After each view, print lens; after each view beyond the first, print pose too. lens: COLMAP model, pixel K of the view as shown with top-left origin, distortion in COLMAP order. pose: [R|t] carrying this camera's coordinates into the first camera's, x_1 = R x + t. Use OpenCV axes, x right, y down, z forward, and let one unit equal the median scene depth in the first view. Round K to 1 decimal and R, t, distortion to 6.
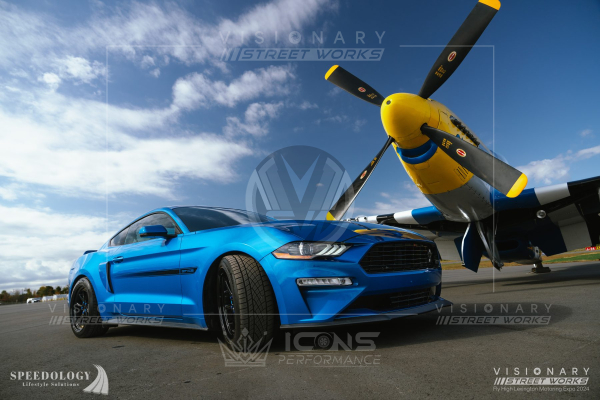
lens RADIAL K [[430.1, 0, 291.9], [0, 430.1, 196.9], [0, 0, 1]] dist [-0.002086, 0.001306]
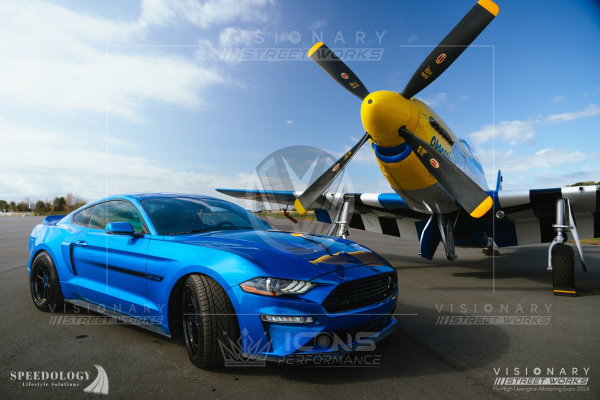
lens RADIAL K [[432.7, 0, 286.0], [0, 432.7, 208.9], [0, 0, 1]] dist [-0.001863, 0.000310]
pose [[0.993396, 0.087616, 0.074083, -0.015282], [-0.099049, 0.980753, 0.168262, -0.125598], [-0.057914, -0.174488, 0.982955, 0.007242]]
